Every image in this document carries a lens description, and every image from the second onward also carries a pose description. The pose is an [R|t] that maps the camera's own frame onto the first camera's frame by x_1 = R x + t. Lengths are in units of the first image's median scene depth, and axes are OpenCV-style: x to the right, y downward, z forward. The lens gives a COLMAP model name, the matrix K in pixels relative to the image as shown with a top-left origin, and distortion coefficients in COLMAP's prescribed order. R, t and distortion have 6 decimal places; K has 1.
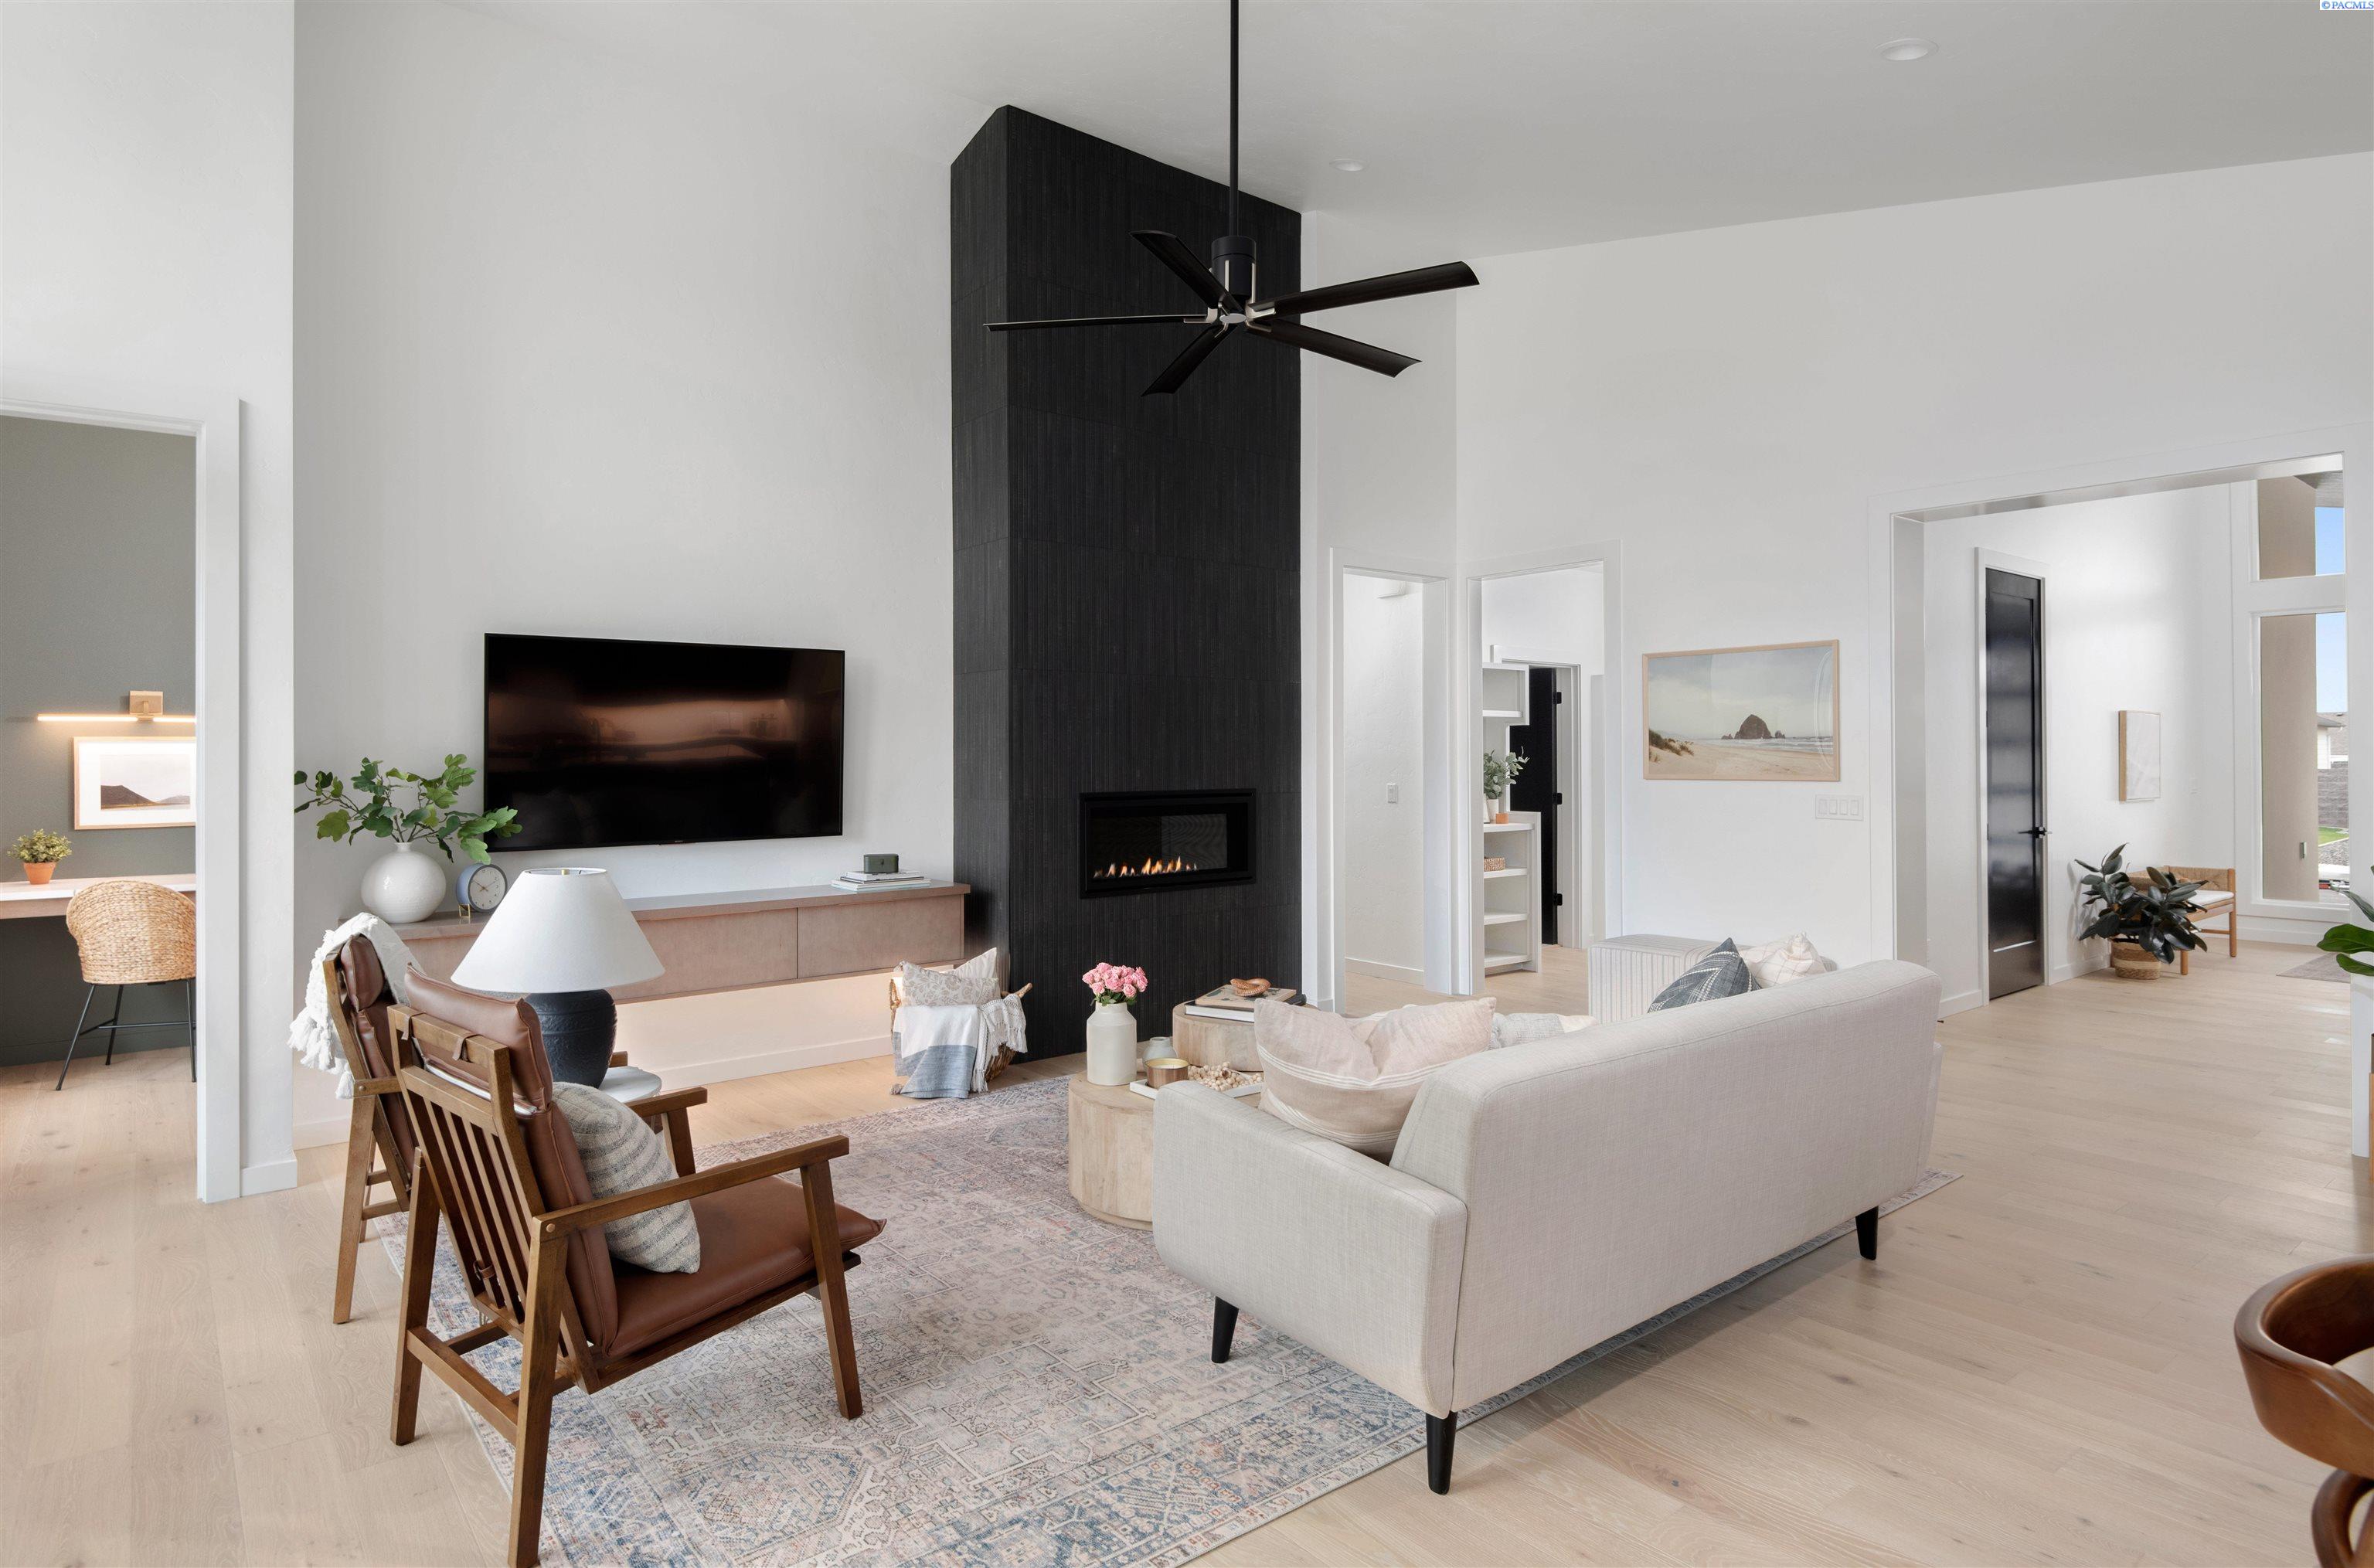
lens RADIAL K [[1291.9, 0, 1186.8], [0, 1291.9, 766.7], [0, 0, 1]] dist [0.014567, -0.000335]
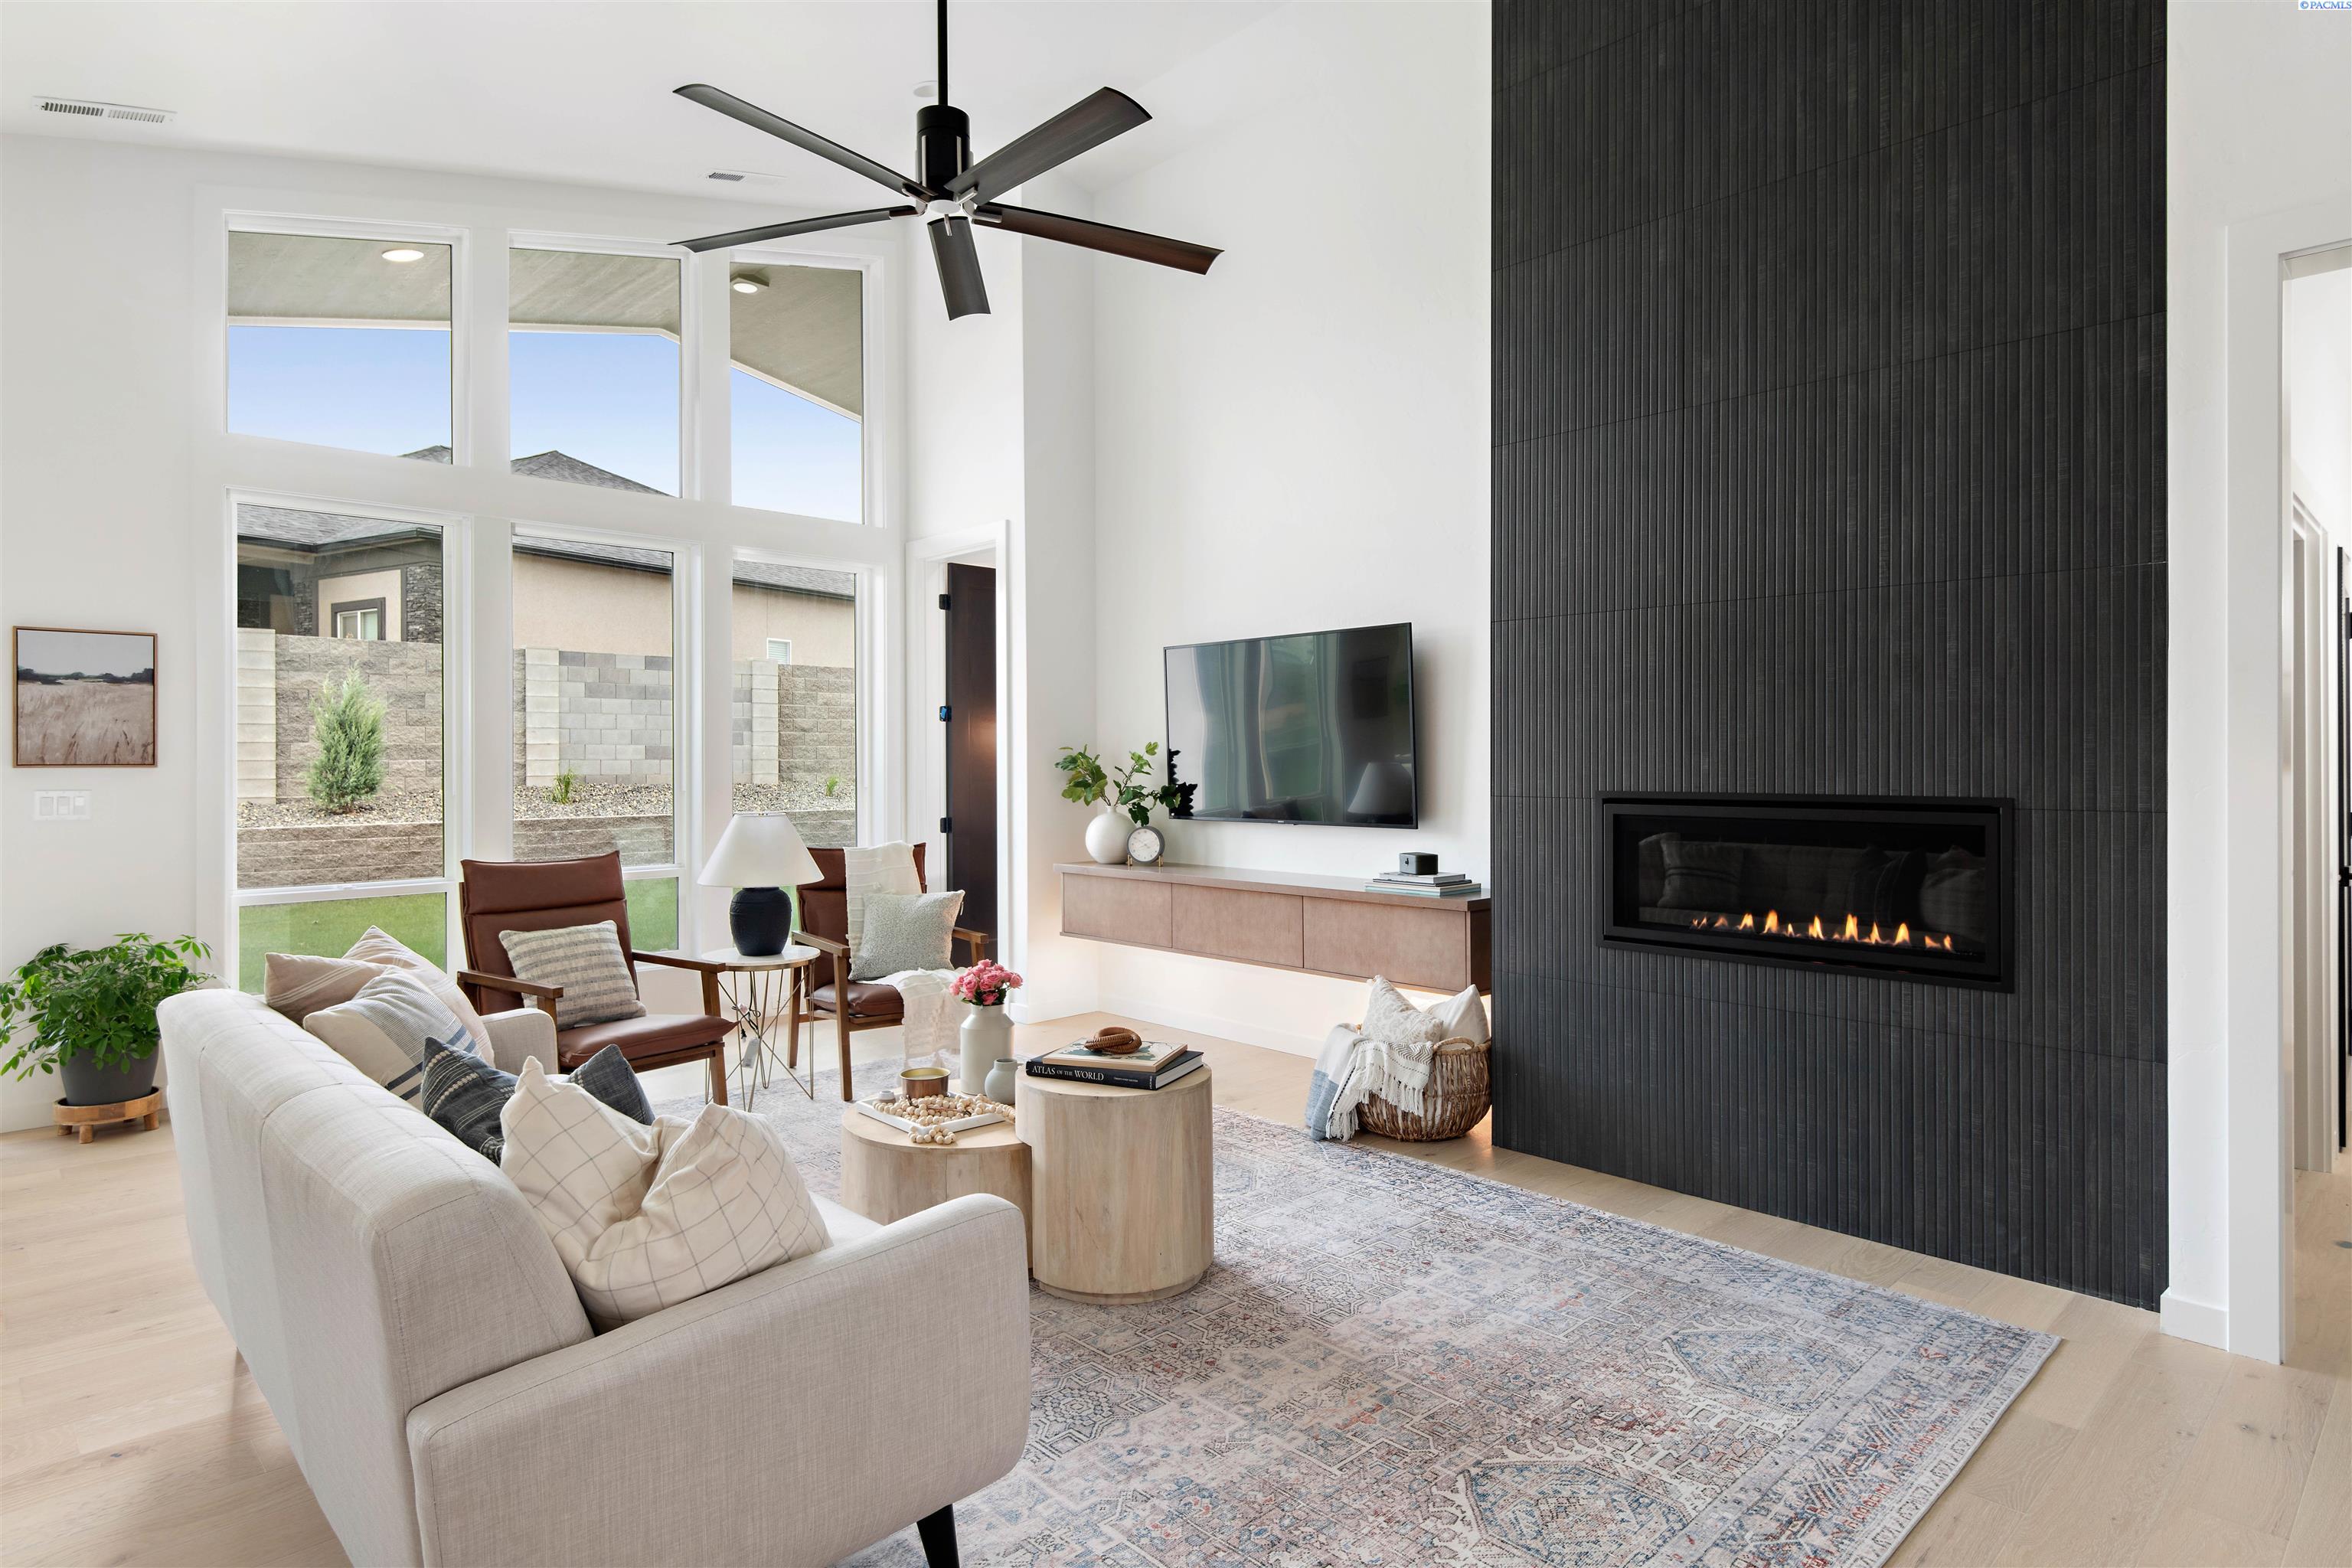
lens RADIAL K [[1279.9, 0, 1181.3], [0, 1279.9, 760.2], [0, 0, 1]] dist [0.014567, -0.000335]
pose [[0.061533, 0.004296, -0.998096, 1.181504], [-0.002779, 0.999988, 0.004133, 0.003891], [0.998101, 0.002520, 0.061544, 1.524121]]
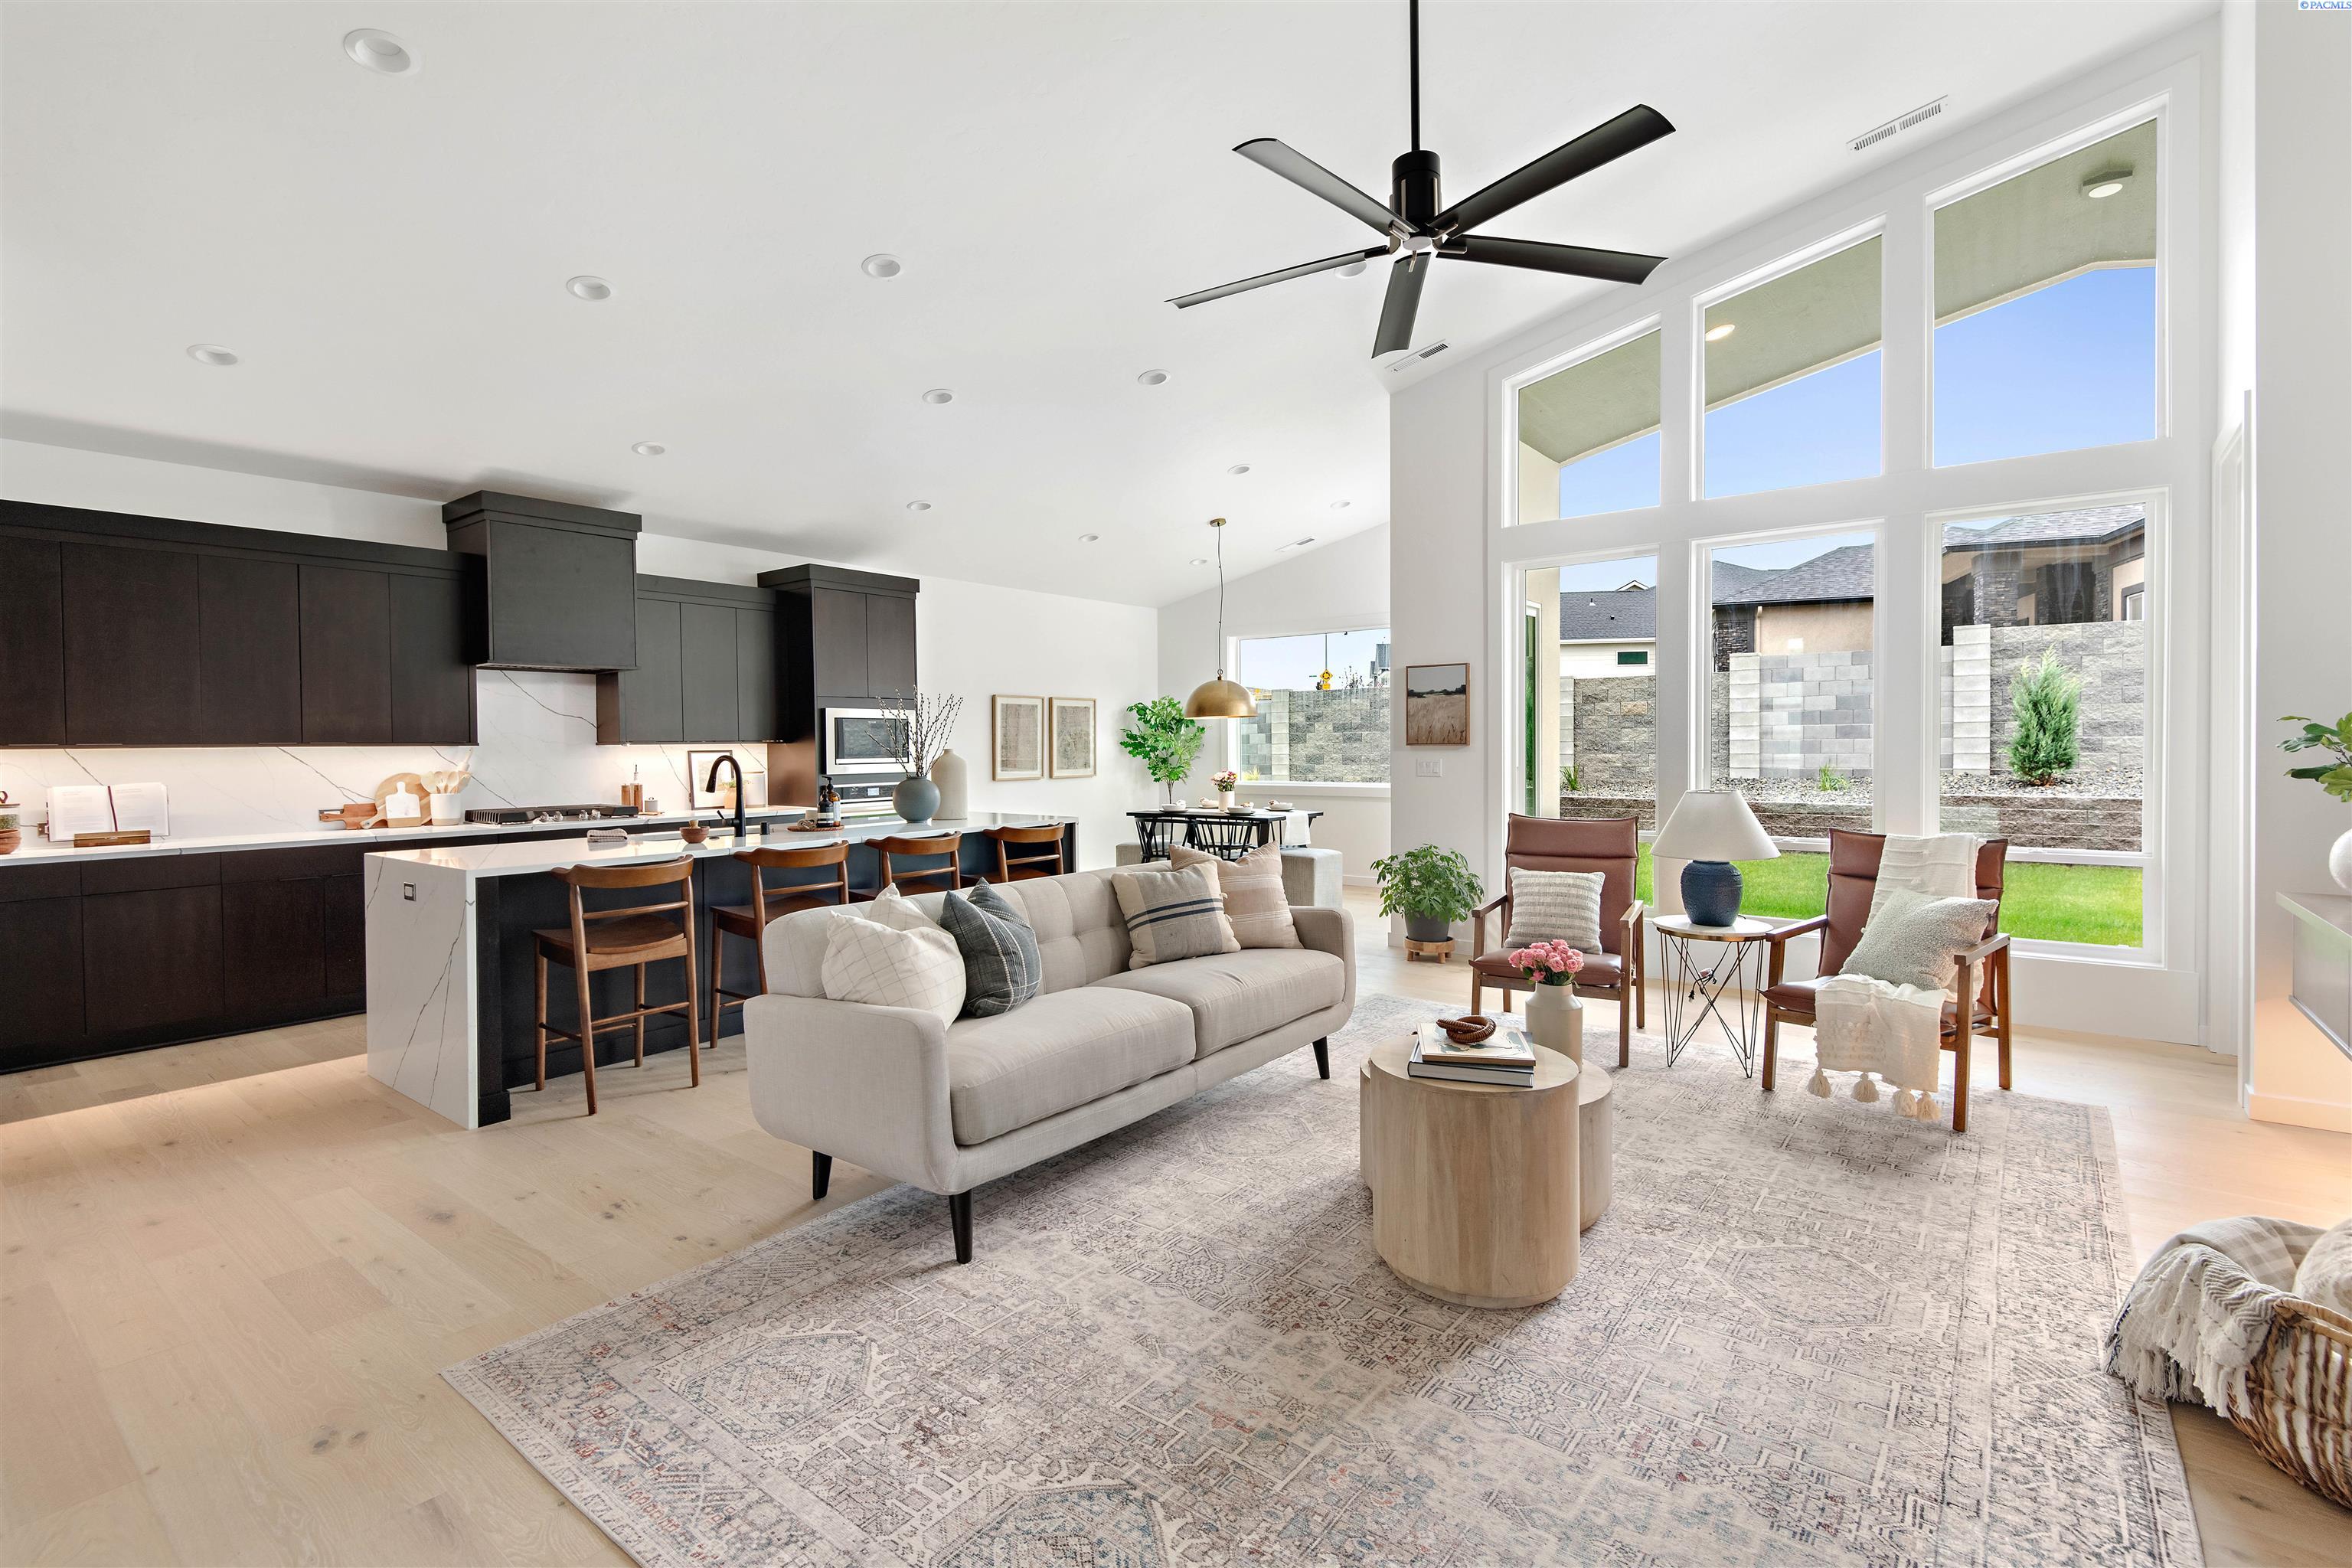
lens RADIAL K [[1072.3, 0, 1183.0], [0, 1072.3, 781.2], [0, 0, 1]] dist [0.006984, -0.003694]
pose [[-0.979185, 0.016667, -0.202284, 0.403054], [0.008359, 0.999089, 0.041859, -0.000576], [0.202797, 0.039297, -0.978432, 2.476299]]
